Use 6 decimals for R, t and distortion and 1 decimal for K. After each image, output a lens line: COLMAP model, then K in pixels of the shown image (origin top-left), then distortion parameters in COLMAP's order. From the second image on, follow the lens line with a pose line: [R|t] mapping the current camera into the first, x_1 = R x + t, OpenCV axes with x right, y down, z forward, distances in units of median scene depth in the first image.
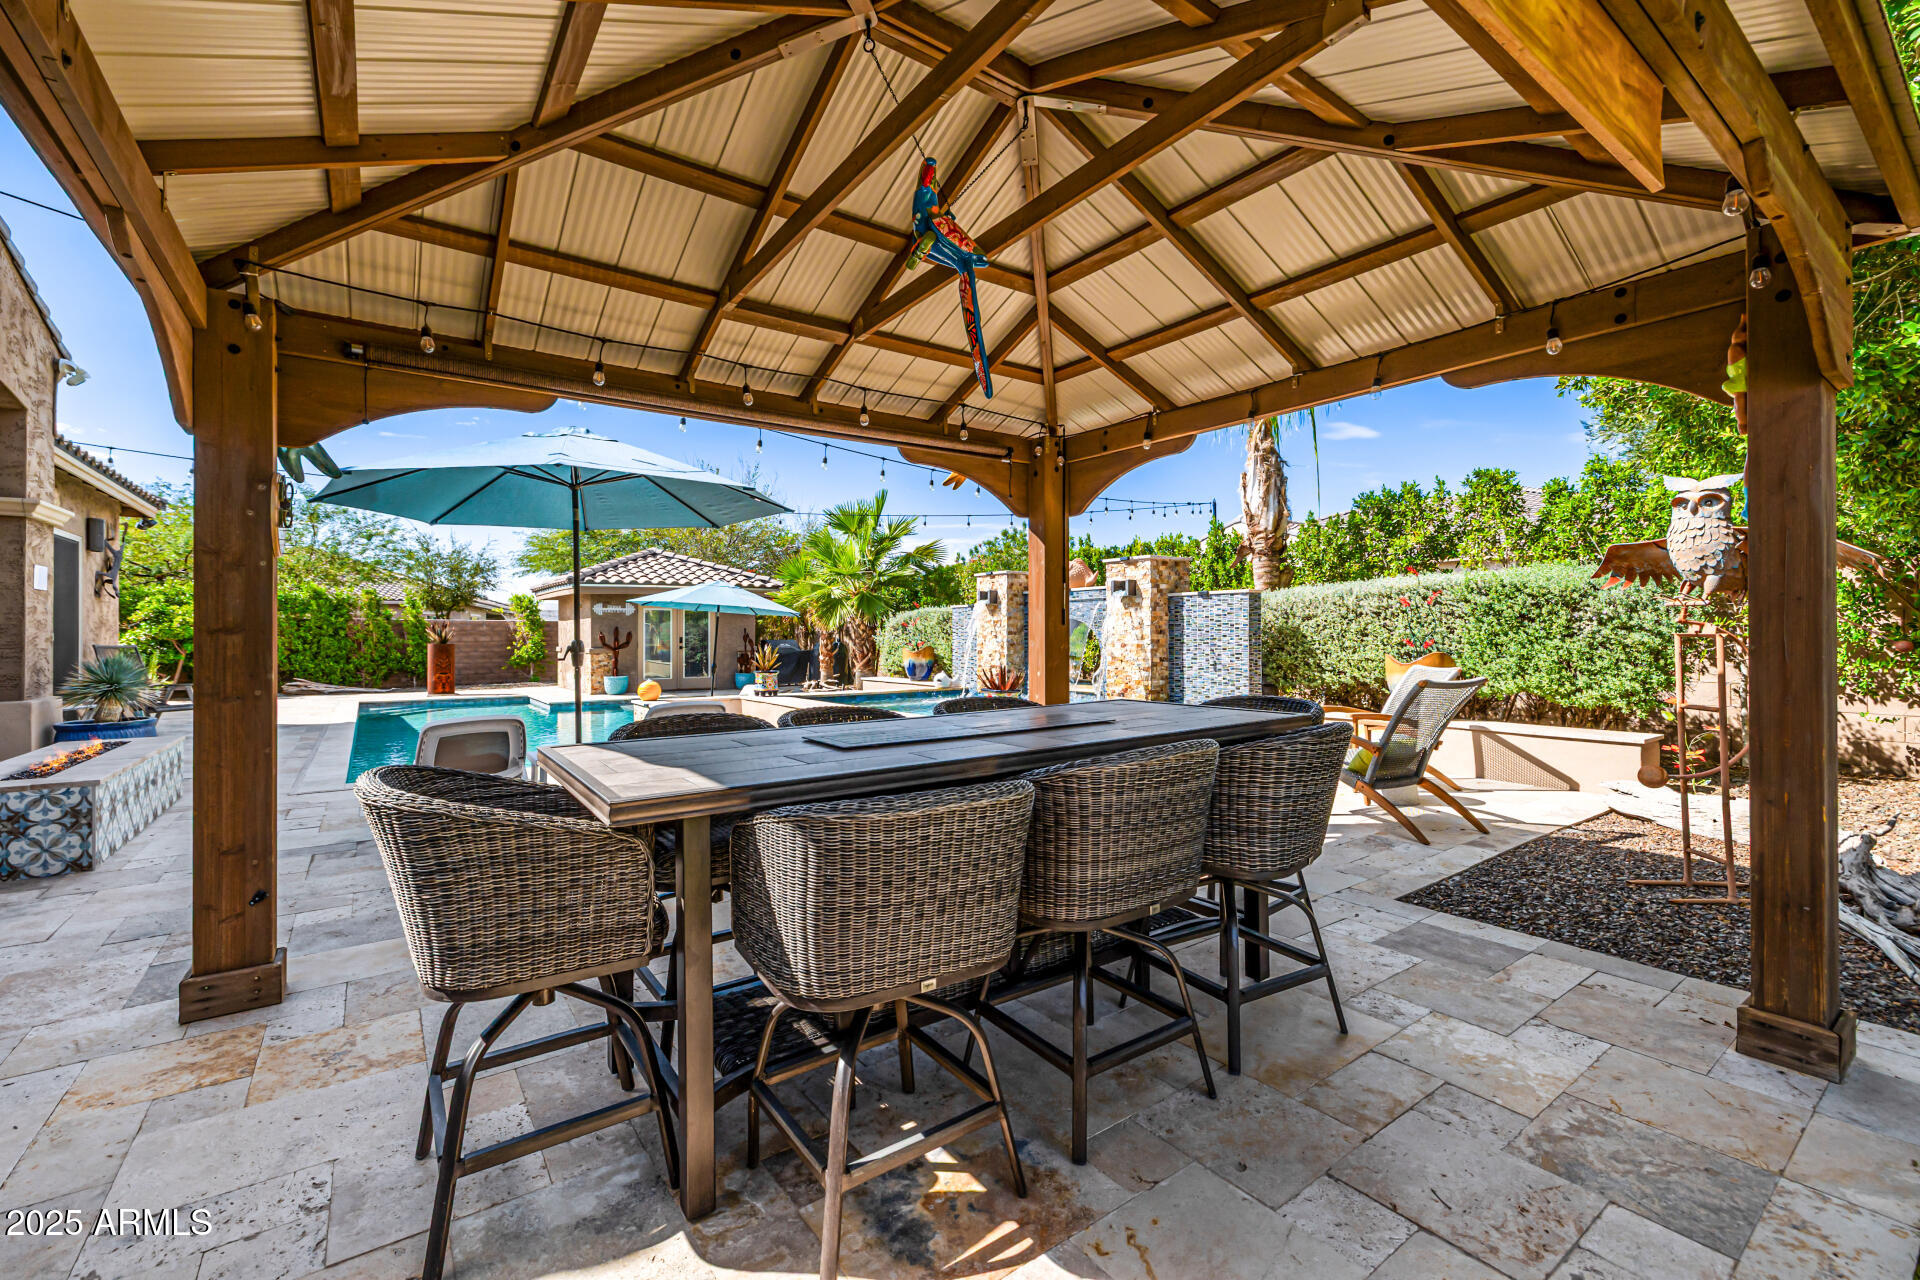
lens RADIAL K [[816.5, 0, 958.0], [0, 816.5, 626.8], [0, 0, 1]] dist [0.018969, 0.001191]
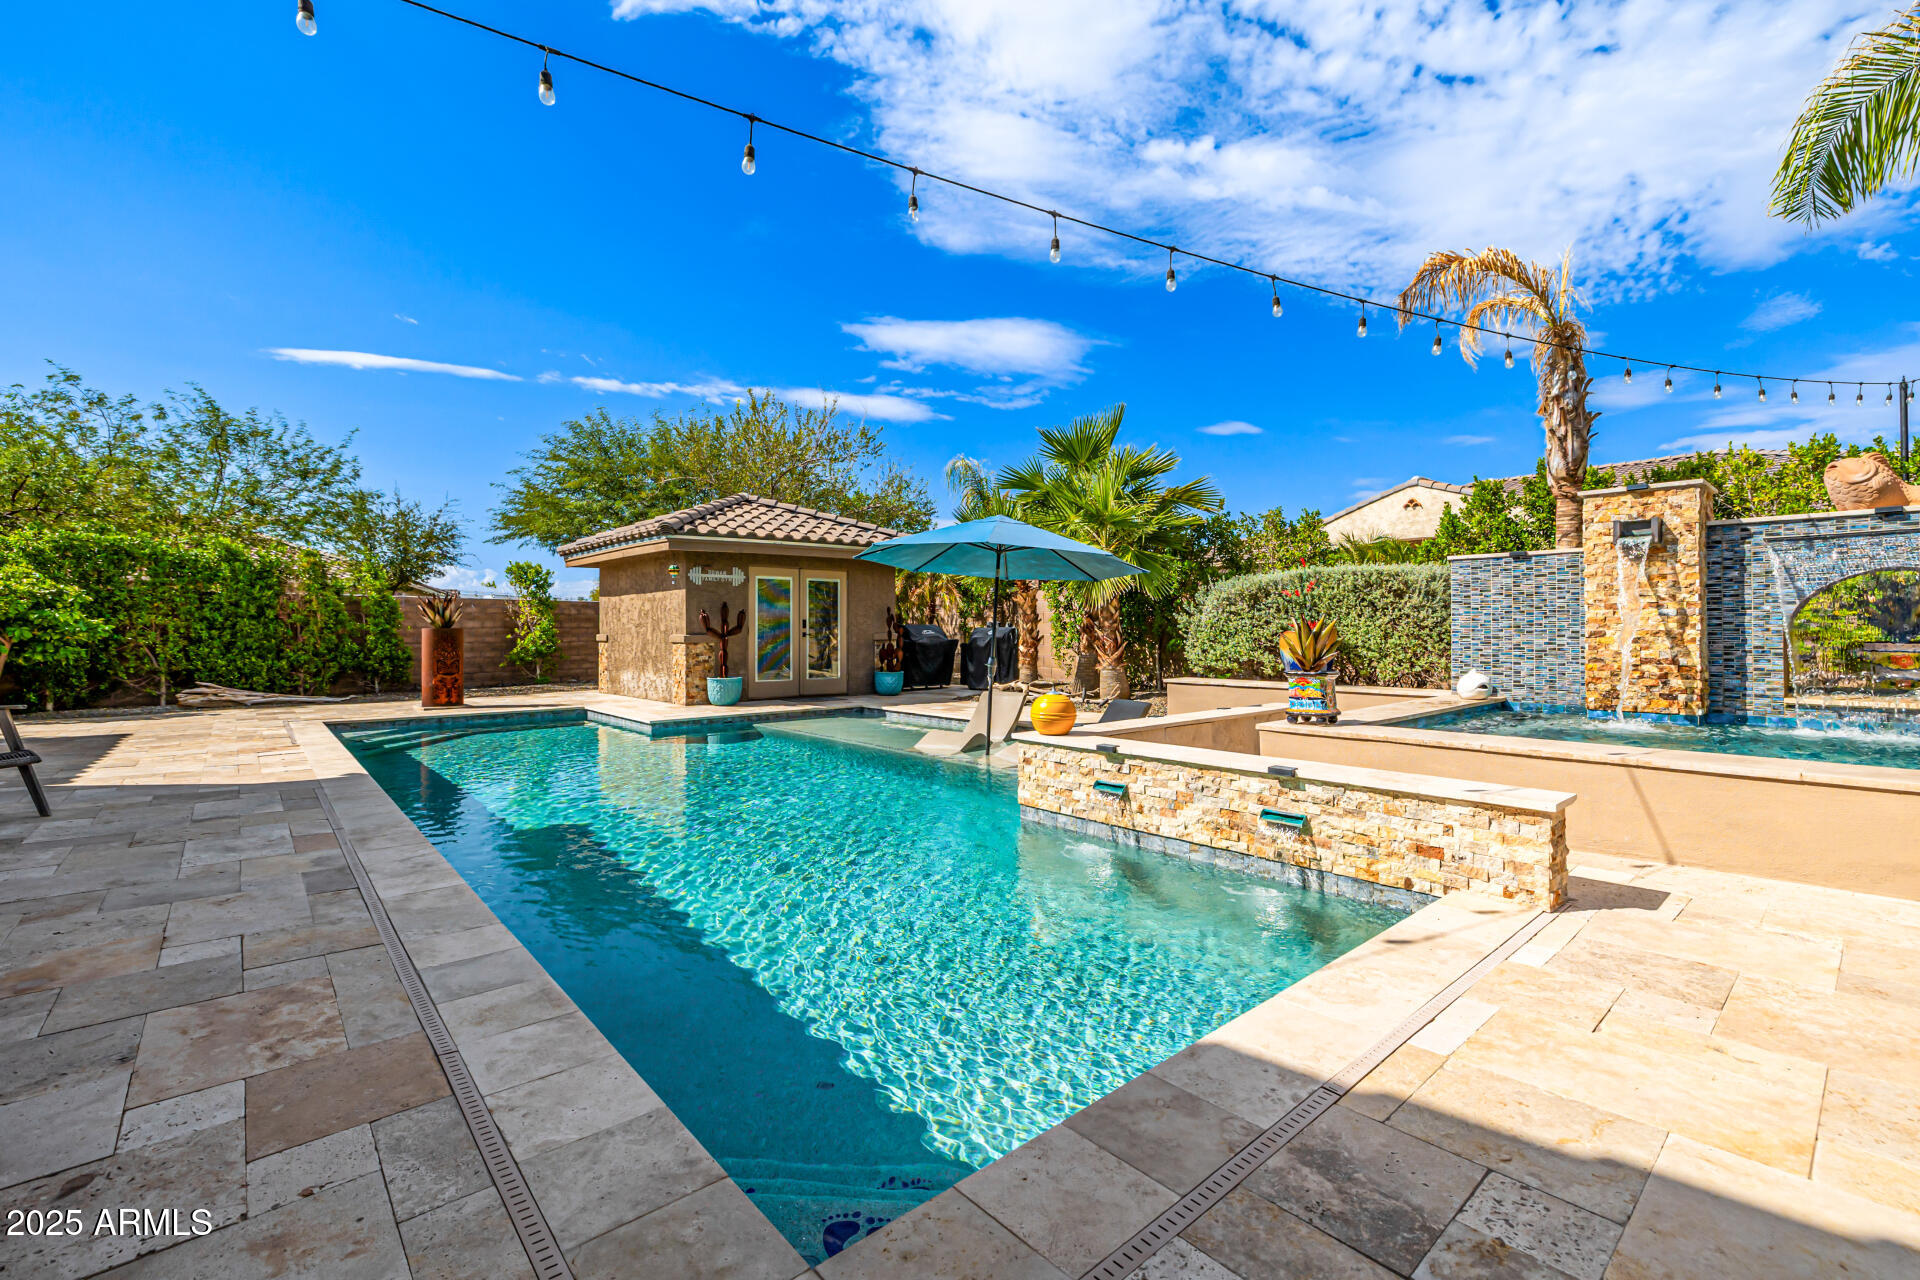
lens RADIAL K [[831.0, 0, 958.8], [0, 831.0, 621.7], [0, 0, 1]] dist [0.023994, -0.004815]
pose [[0.996657, 0.001798, 0.081681, -0.257502], [-0.001939, 0.999997, 0.001645, 0.012642], [-0.081678, -0.001798, 0.996657, 0.288140]]
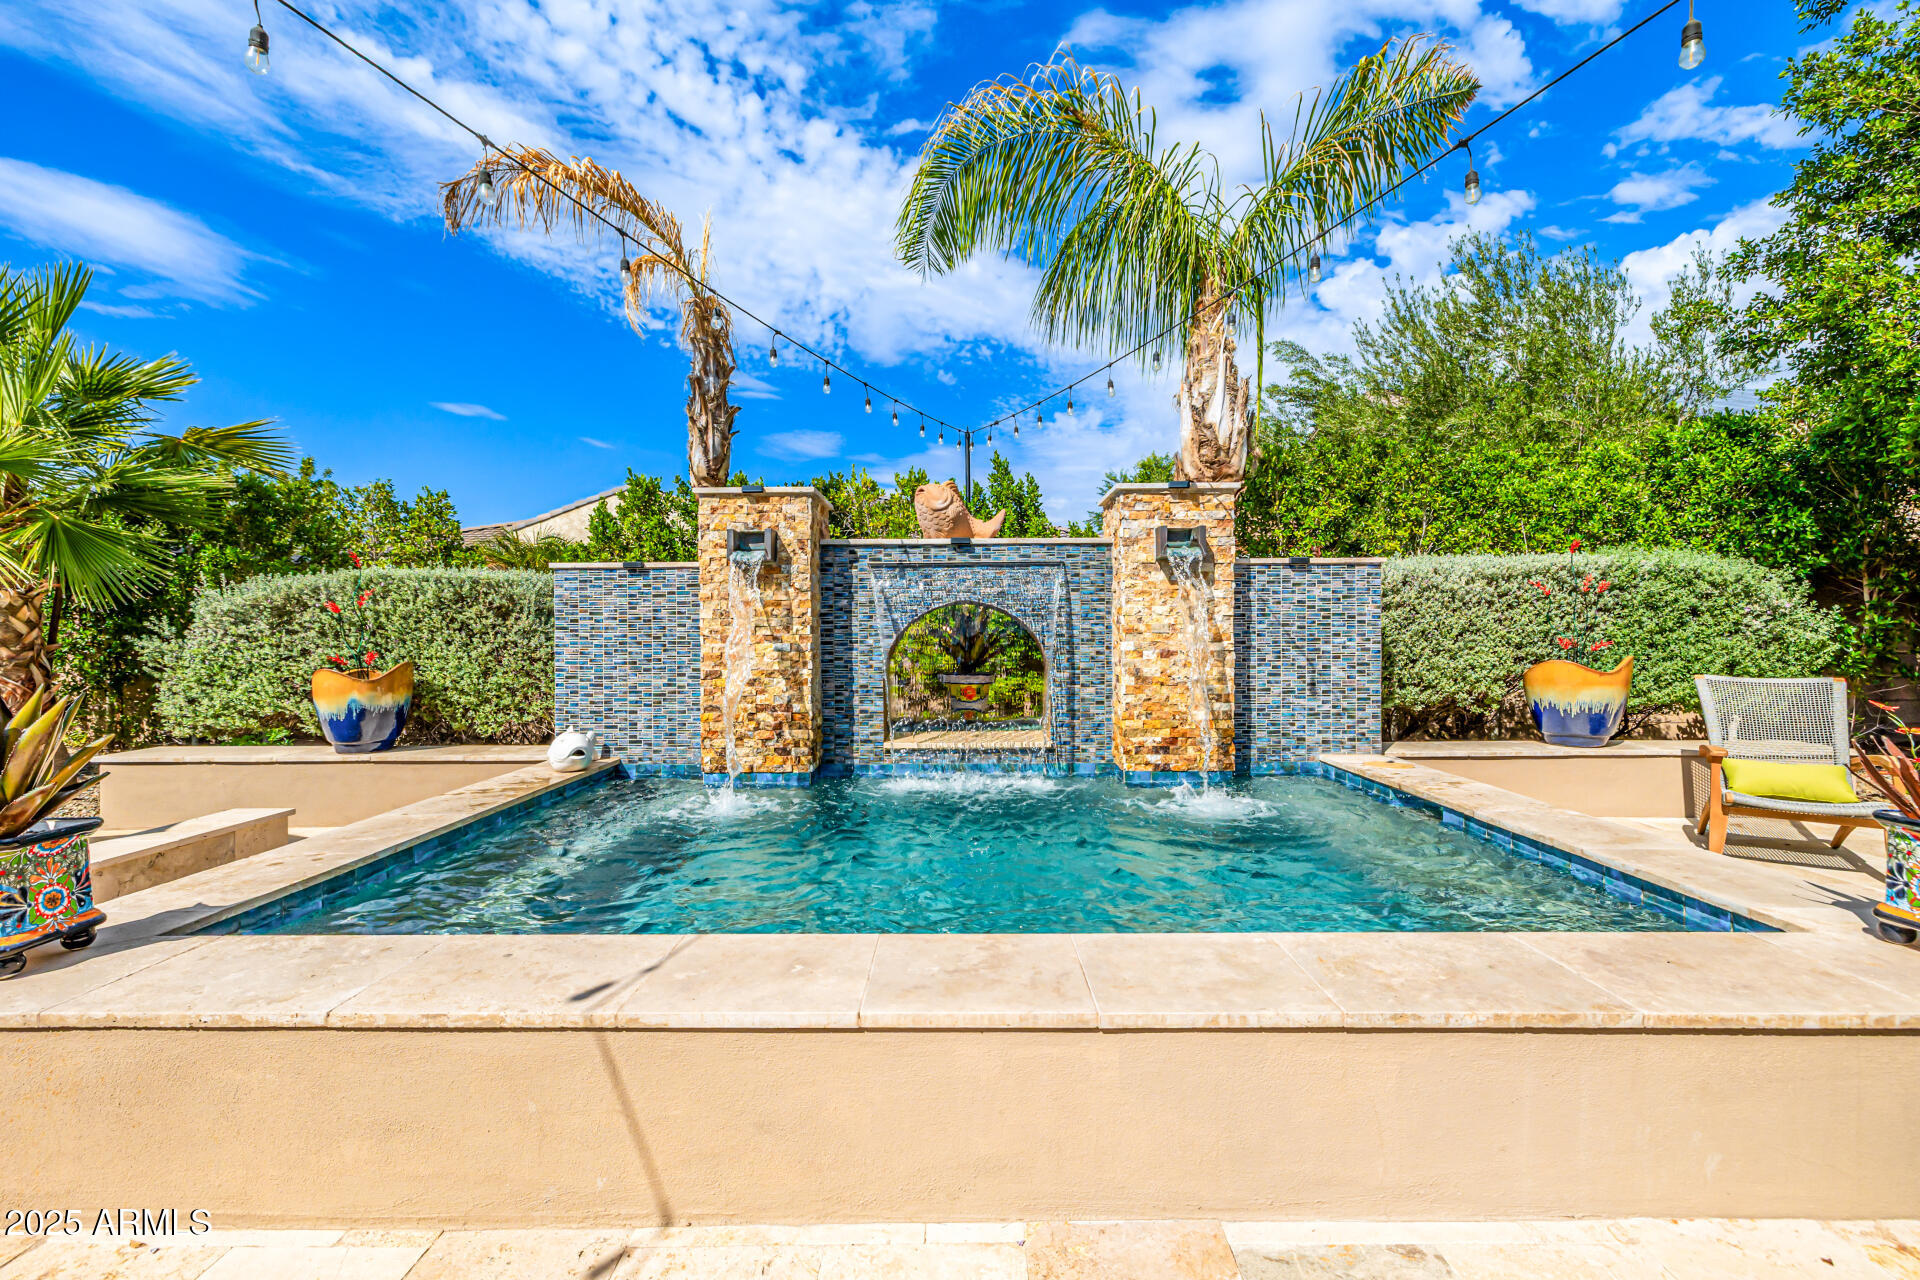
lens RADIAL K [[831.0, 0, 958.8], [0, 831.0, 621.7], [0, 0, 1]] dist [0.023994, -0.004815]
pose [[0.603646, 0.006458, 0.797226, -0.142725], [-0.005261, 0.999978, -0.004116, 0.002609], [-0.797235, -0.001709, 0.603667, 0.380734]]
